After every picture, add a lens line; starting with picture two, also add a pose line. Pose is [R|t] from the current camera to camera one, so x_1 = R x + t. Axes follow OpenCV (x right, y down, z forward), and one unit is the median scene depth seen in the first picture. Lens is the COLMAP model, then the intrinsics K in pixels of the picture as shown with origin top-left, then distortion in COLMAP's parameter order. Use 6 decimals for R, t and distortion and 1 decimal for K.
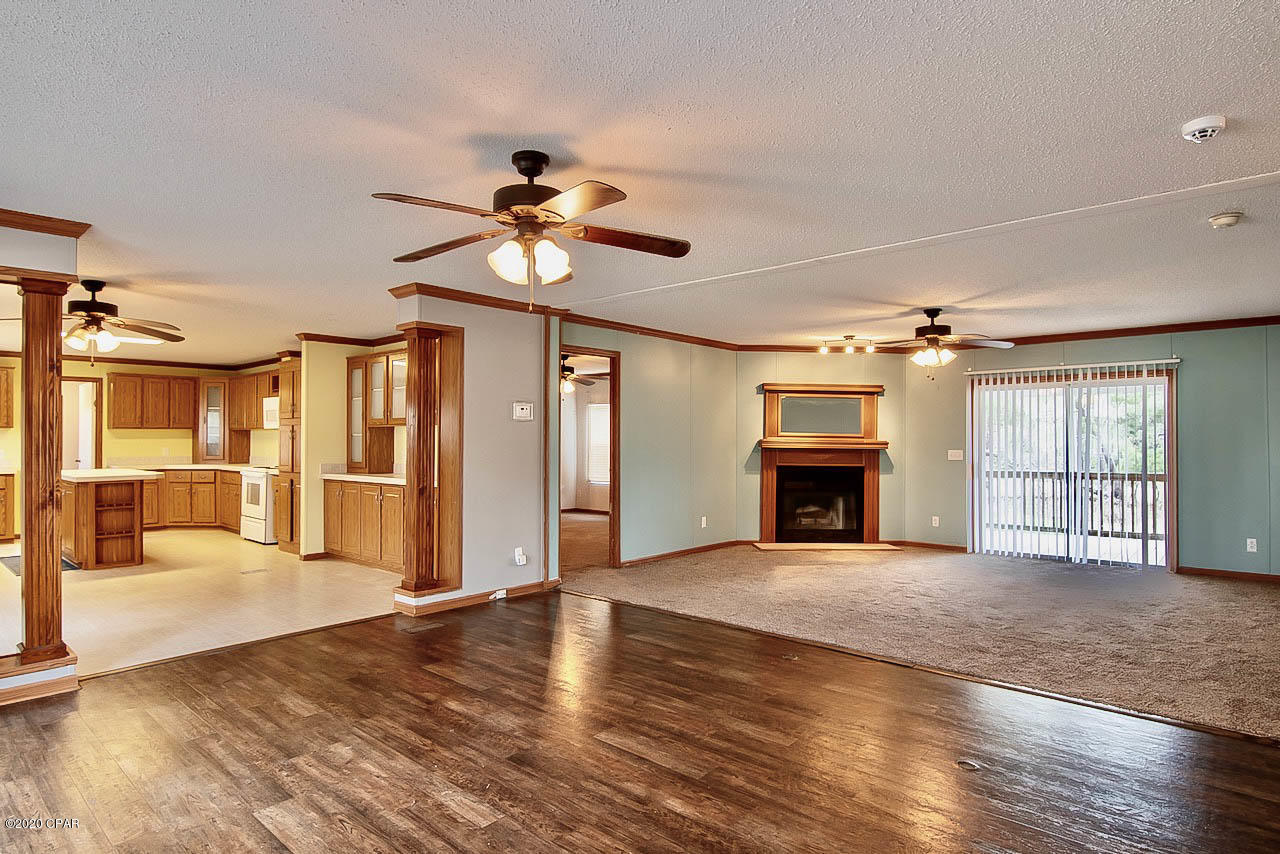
lens RADIAL K [[702.3, 0, 618.2], [0, 702.3, 432.3], [0, 0, 1]] dist [-0.006648, -0.002038]
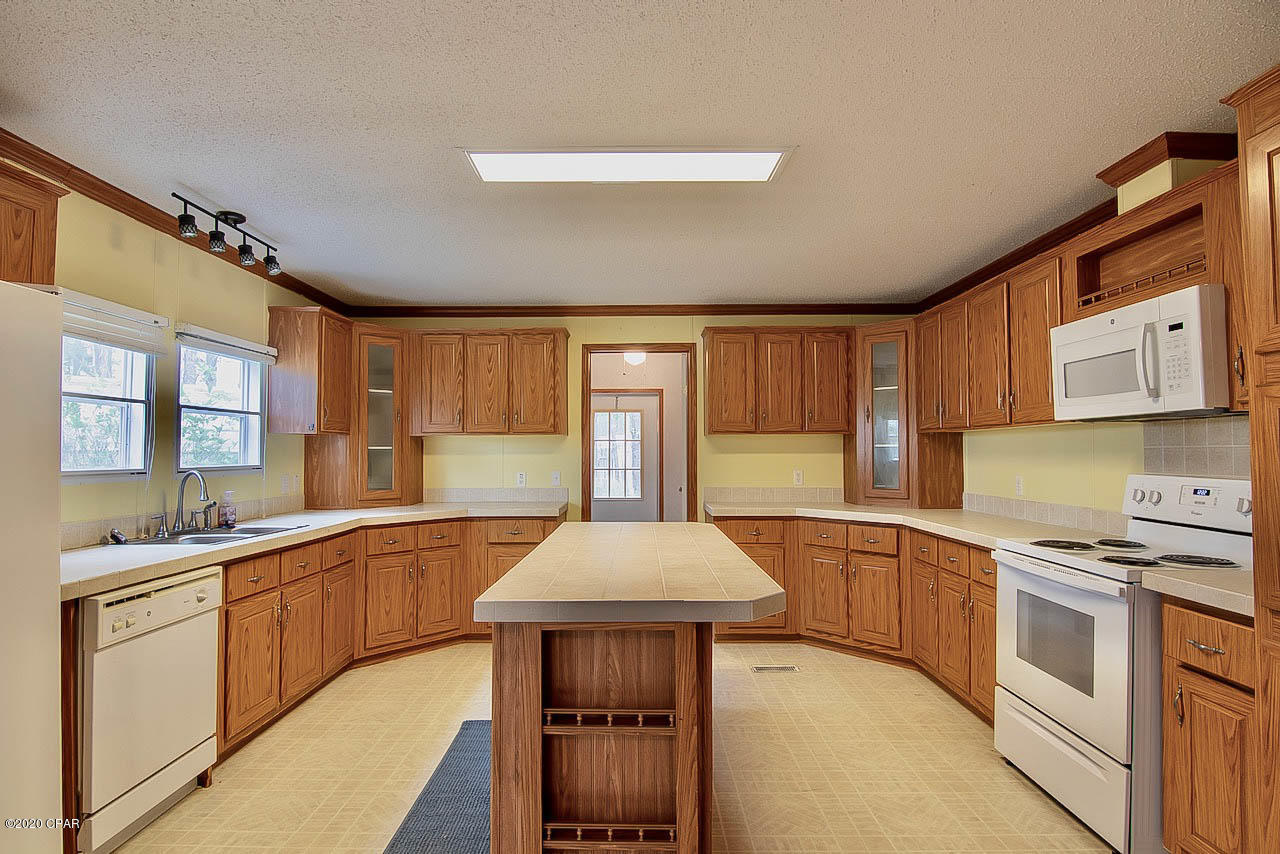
lens RADIAL K [[655.0, 0, 640.0], [0, 655.0, 427.0], [0, 0, 1]] dist [-0.021625, -0.000702]
pose [[0.684545, -0.029634, -0.728368, -0.499597], [0.004374, 0.999322, -0.036547, 0.009303], [0.728958, 0.021833, 0.684210, 0.781346]]
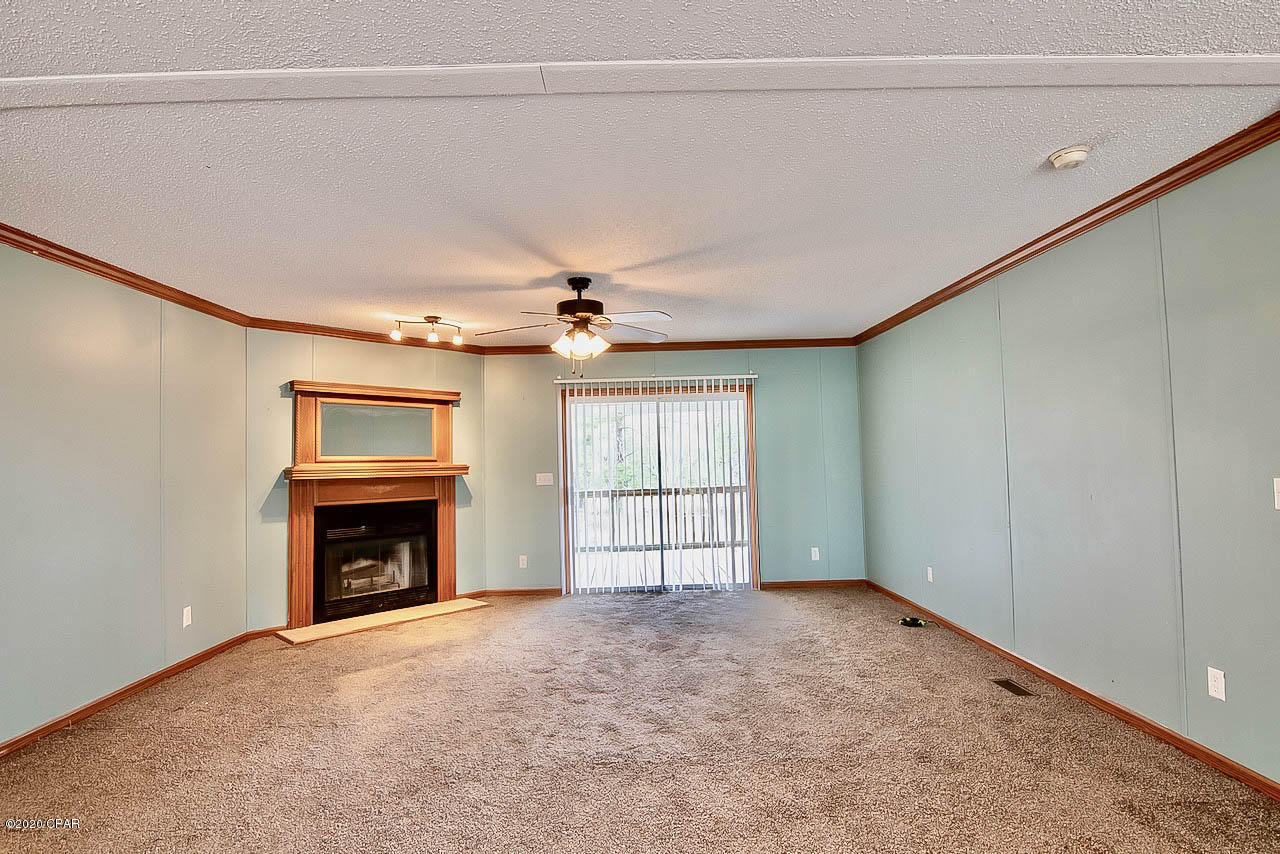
lens RADIAL K [[655.0, 0, 640.0], [0, 655.0, 427.0], [0, 0, 1]] dist [-0.021625, -0.000702]
pose [[0.721914, 0.012985, 0.691861, 0.023405], [0.019098, 0.999069, -0.038678, 0.002702], [-0.691719, 0.041135, 0.720994, 0.363982]]
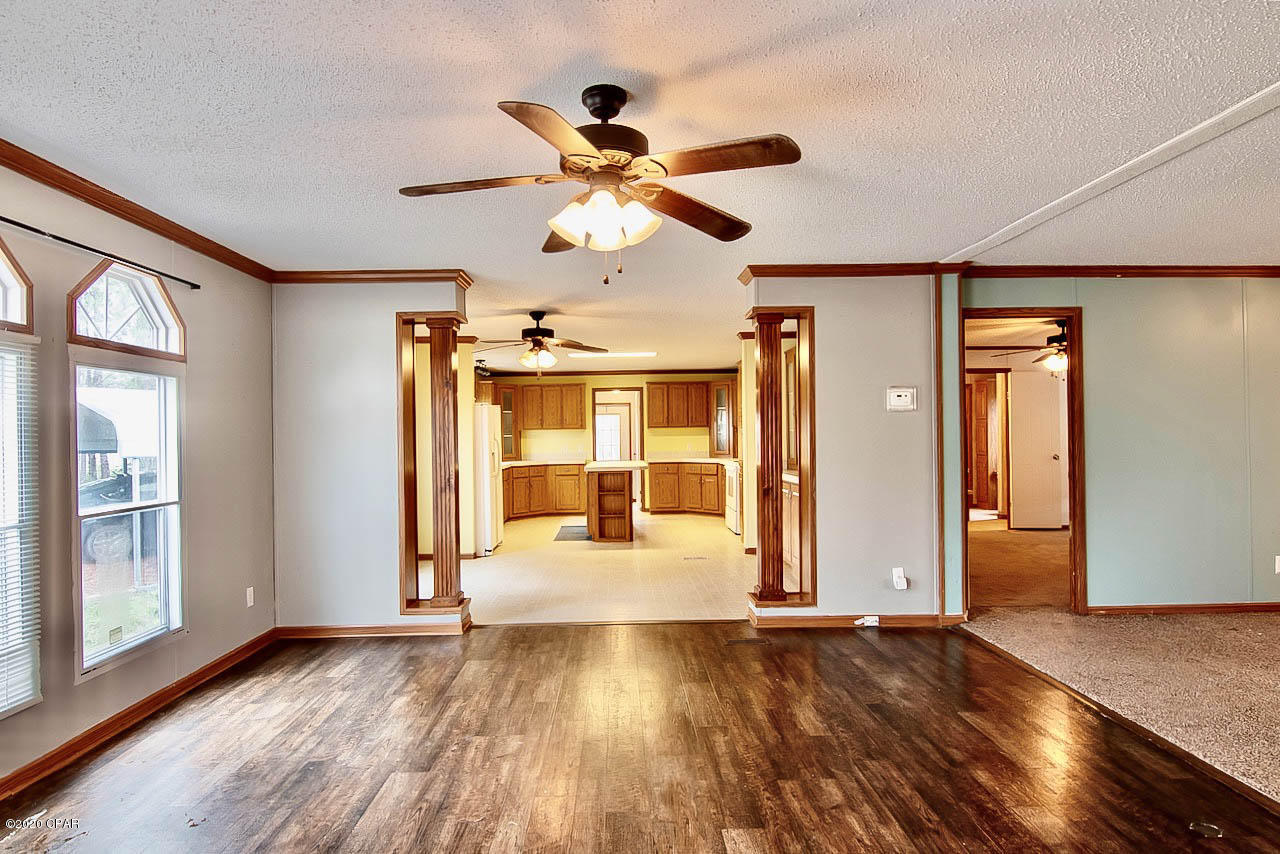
lens RADIAL K [[702.3, 0, 618.2], [0, 702.3, 432.3], [0, 0, 1]] dist [-0.006648, -0.002038]
pose [[0.678909, -0.012725, -0.734112, 0.176024], [0.018687, 0.999825, -0.000049, 0.001710], [0.733985, -0.013686, 0.679028, 0.161771]]
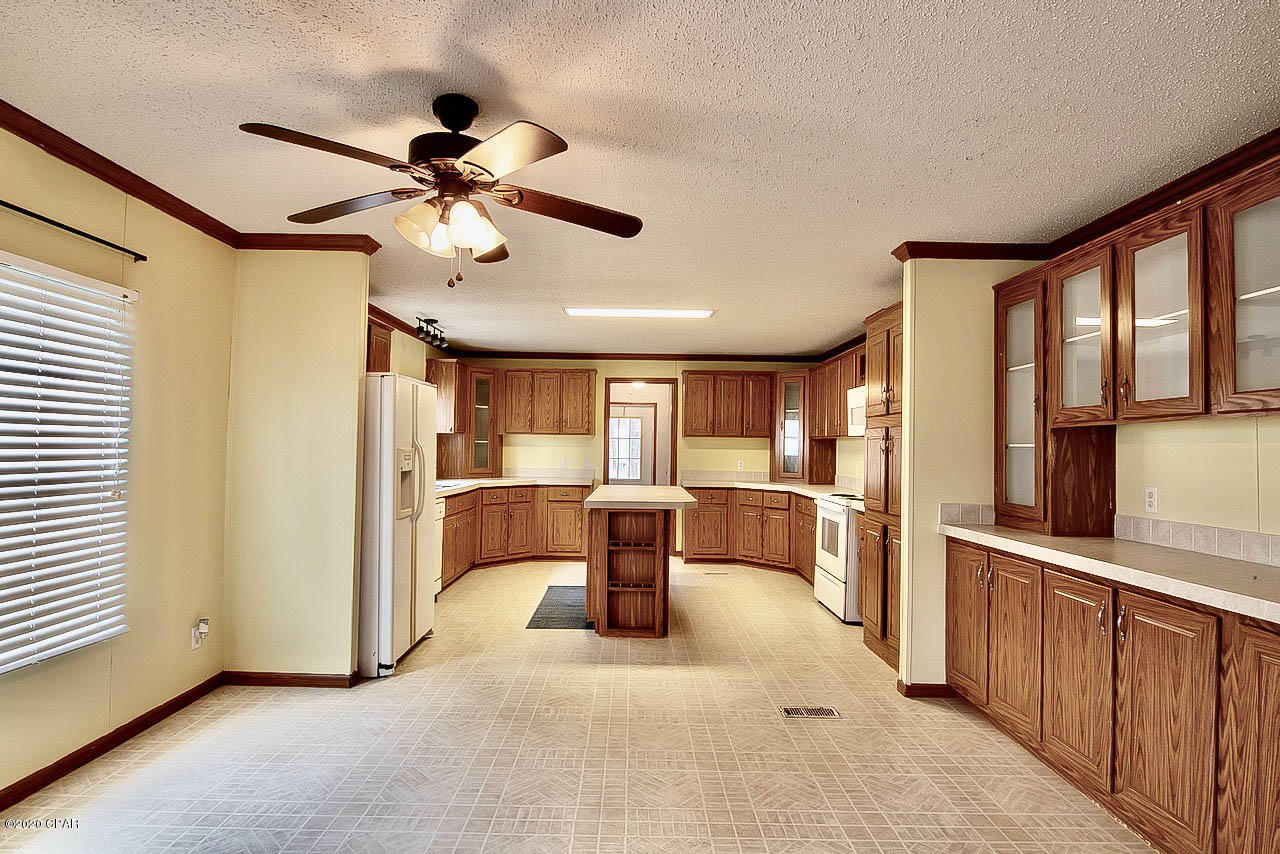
lens RADIAL K [[655.0, 0, 640.0], [0, 655.0, 427.0], [0, 0, 1]] dist [-0.021625, -0.000702]
pose [[0.688827, -0.009571, -0.724862, -0.231965], [-0.013685, 0.999563, -0.026202, 0.005926], [0.724796, 0.027969, 0.688395, 0.519246]]
